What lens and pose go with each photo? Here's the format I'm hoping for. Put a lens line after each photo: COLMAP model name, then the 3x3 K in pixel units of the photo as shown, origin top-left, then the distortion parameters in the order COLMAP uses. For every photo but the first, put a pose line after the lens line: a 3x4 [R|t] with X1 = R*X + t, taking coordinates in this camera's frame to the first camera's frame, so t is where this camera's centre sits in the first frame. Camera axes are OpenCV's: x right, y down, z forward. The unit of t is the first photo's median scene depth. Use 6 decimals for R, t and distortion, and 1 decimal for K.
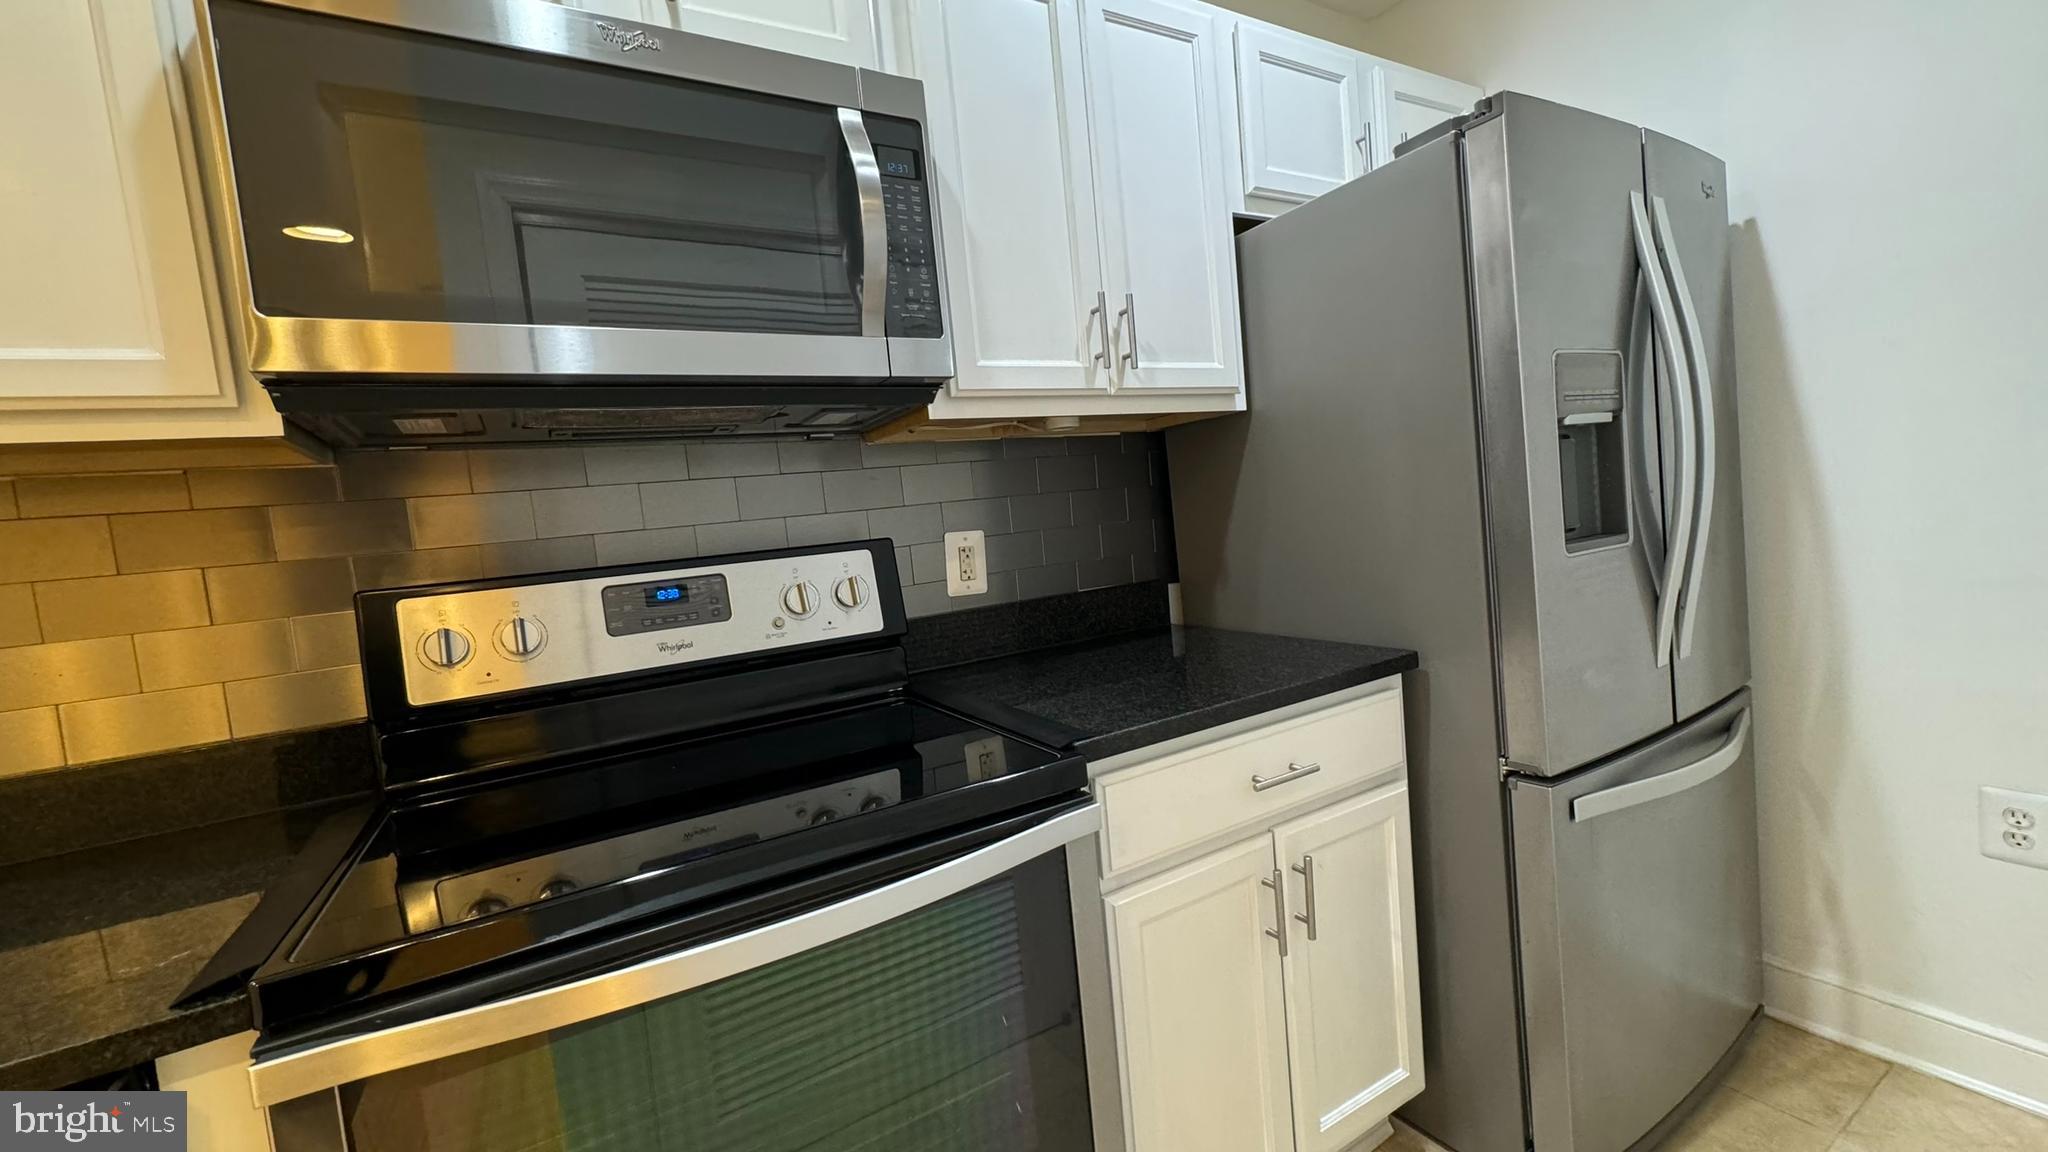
lens RADIAL K [[813.9, 0, 1019.8], [0, 813.9, 577.2], [0, 0, 1]] dist [-0.002306, 0.000440]
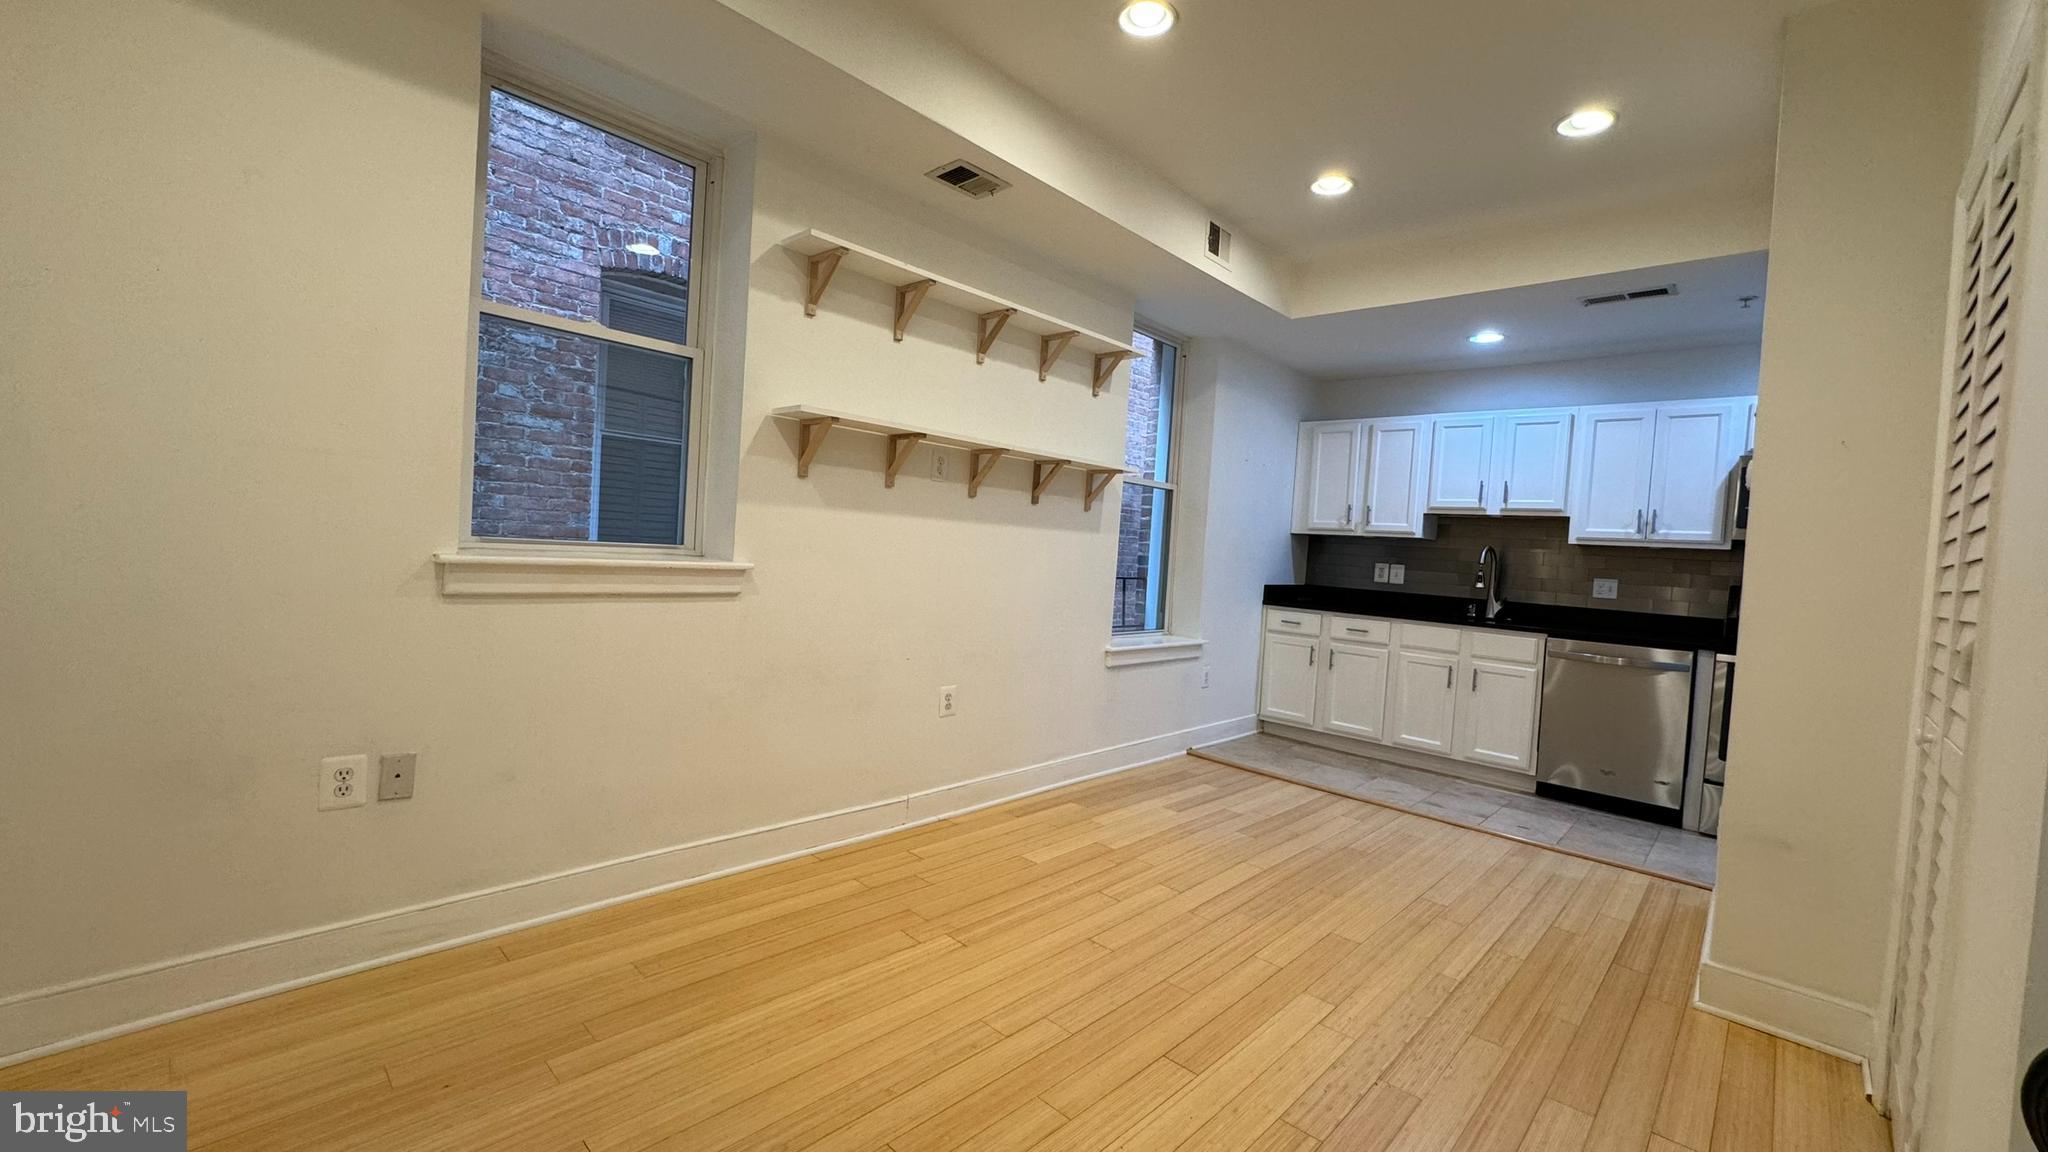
lens RADIAL K [[813.9, 0, 1022.1], [0, 813.9, 573.5], [0, 0, 1]] dist [-0.002306, 0.000440]
pose [[0.271569, 0.145659, -0.951333, 1.604297], [-0.159330, 0.981645, 0.104817, 0.076688], [0.949139, 0.123111, 0.289792, -2.747140]]
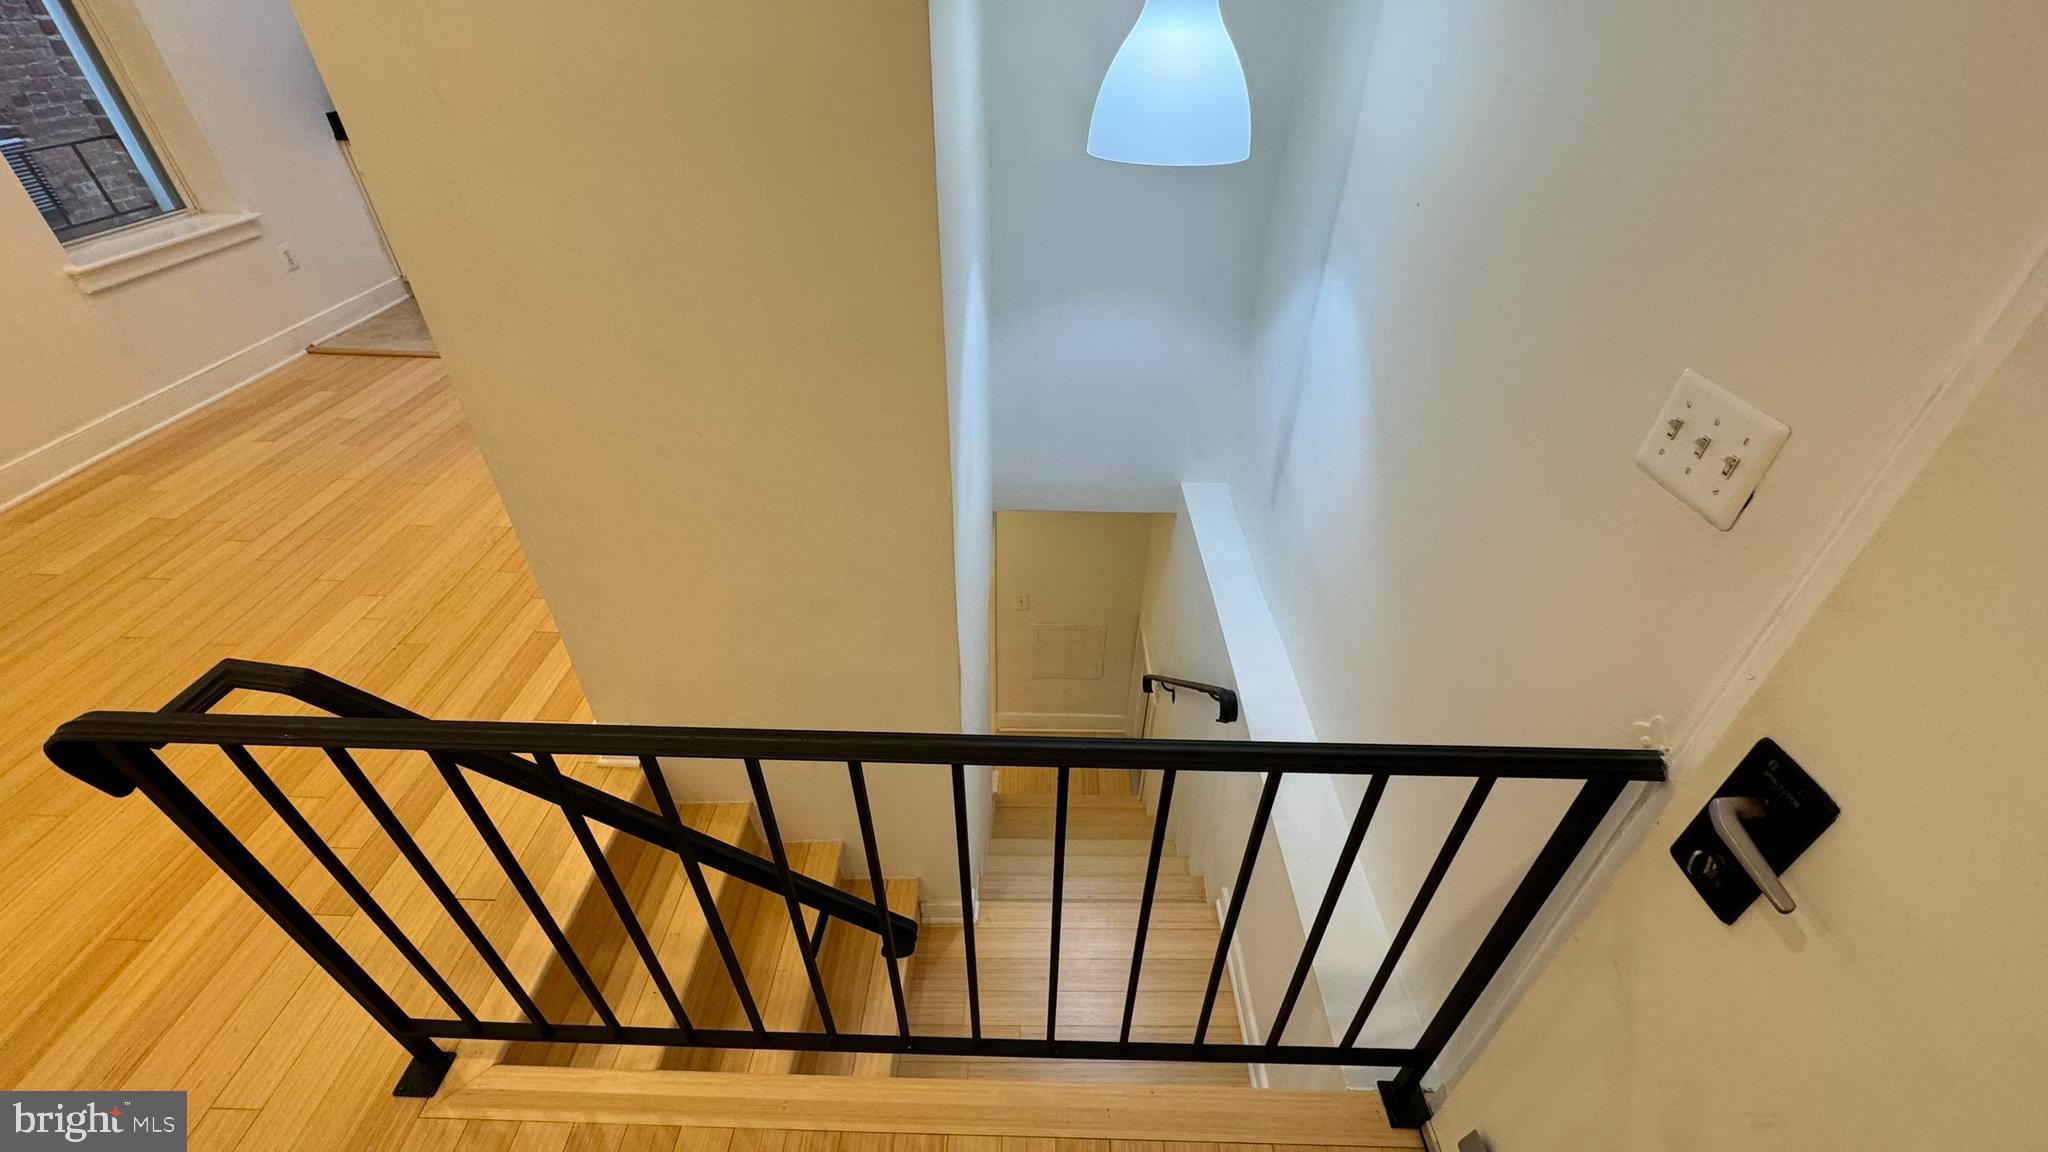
lens RADIAL K [[813.9, 0, 1020.6], [0, 813.9, 573.9], [0, 0, 1]] dist [-0.002306, 0.000440]
pose [[0.846318, 0.396316, -0.355920, 2.367985], [-0.132780, 0.804036, 0.579565, -0.413677], [0.515863, -0.443237, 0.733093, -2.202109]]
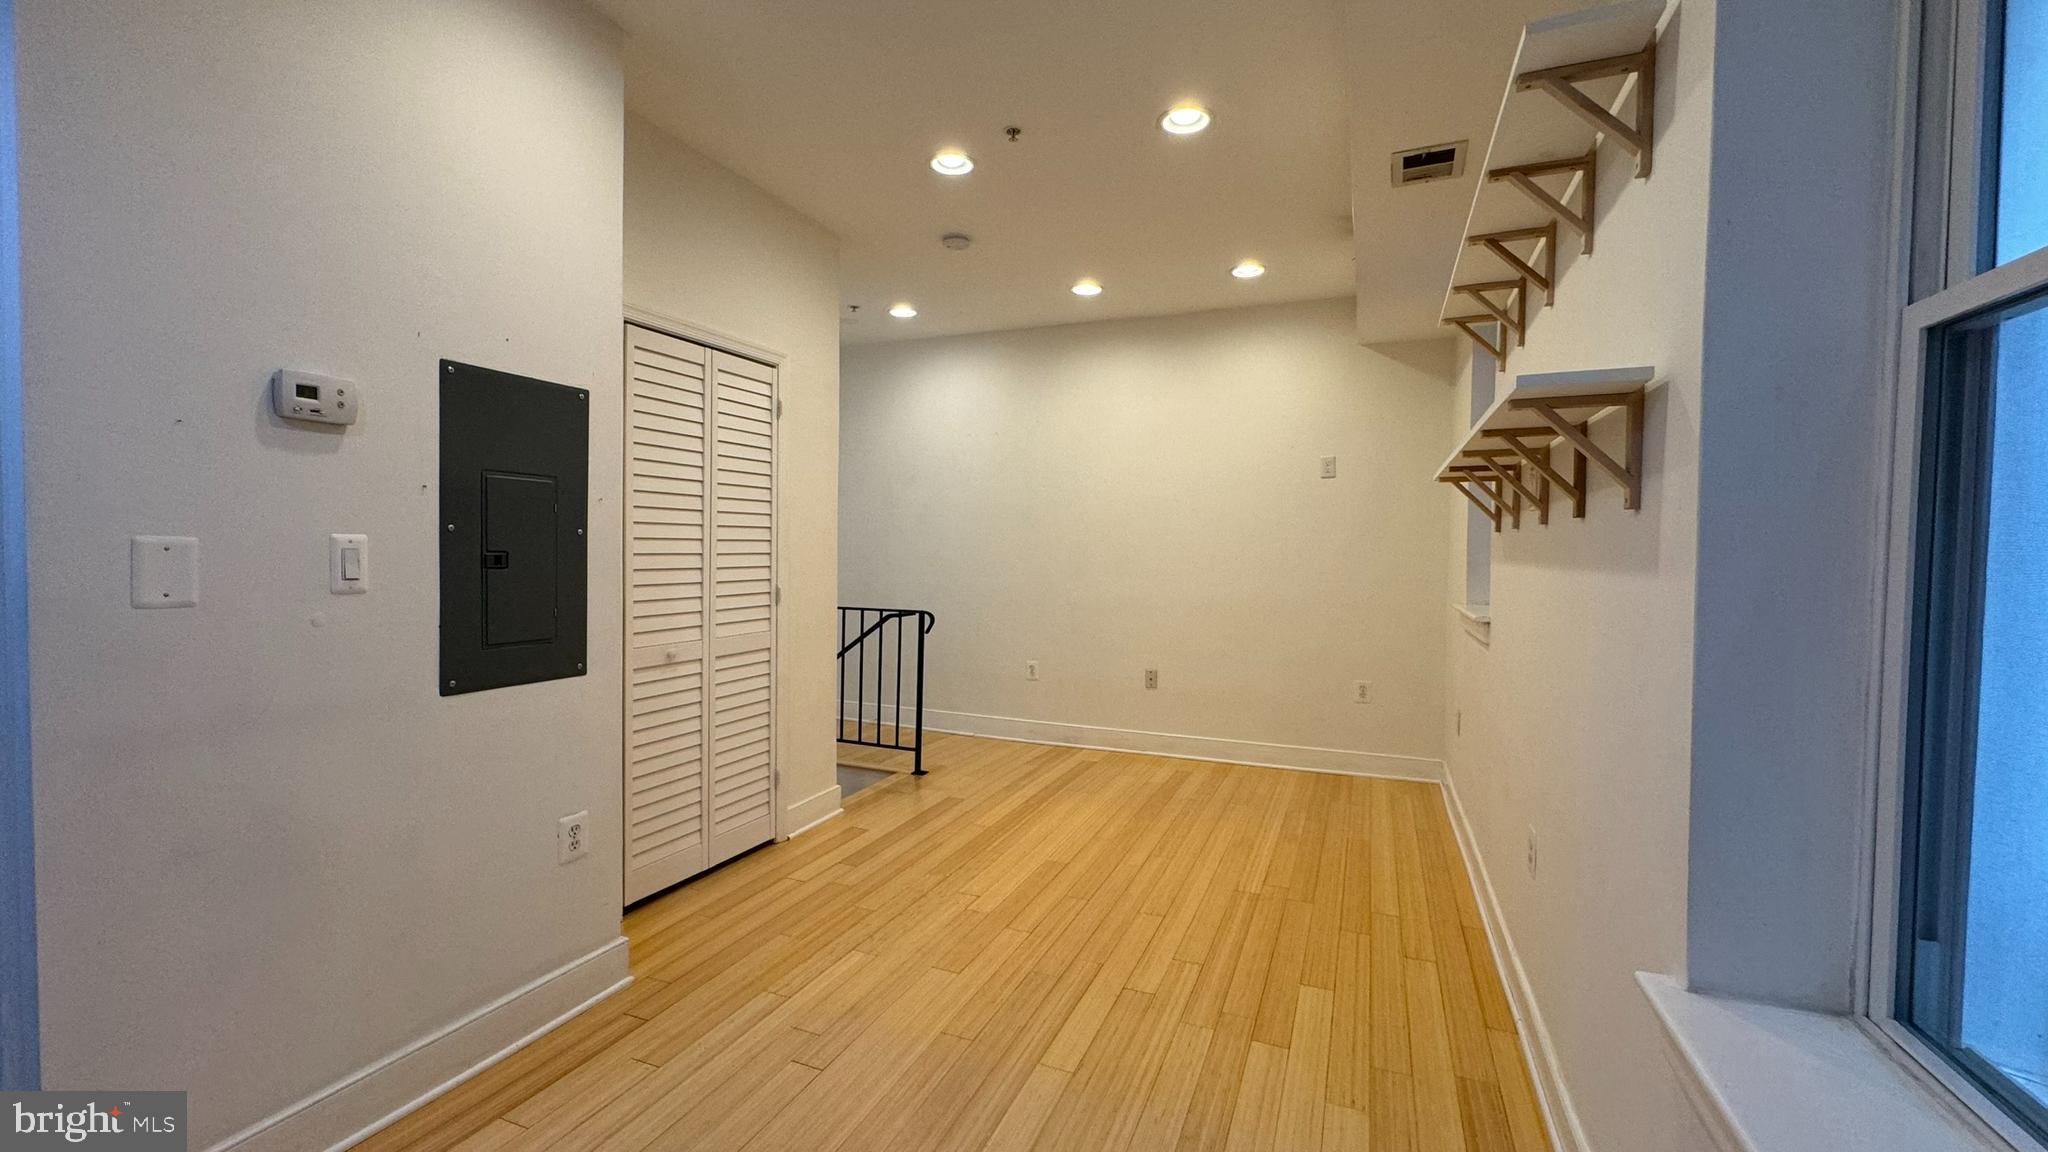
lens RADIAL K [[813.9, 0, 1023.8], [0, 813.9, 572.8], [0, 0, 1]] dist [-0.002306, 0.000440]
pose [[-0.596341, 0.066023, 0.800011, -1.560500], [0.103771, 0.994590, -0.004729, 0.129194], [-0.795995, 0.080198, -0.599966, -0.445557]]
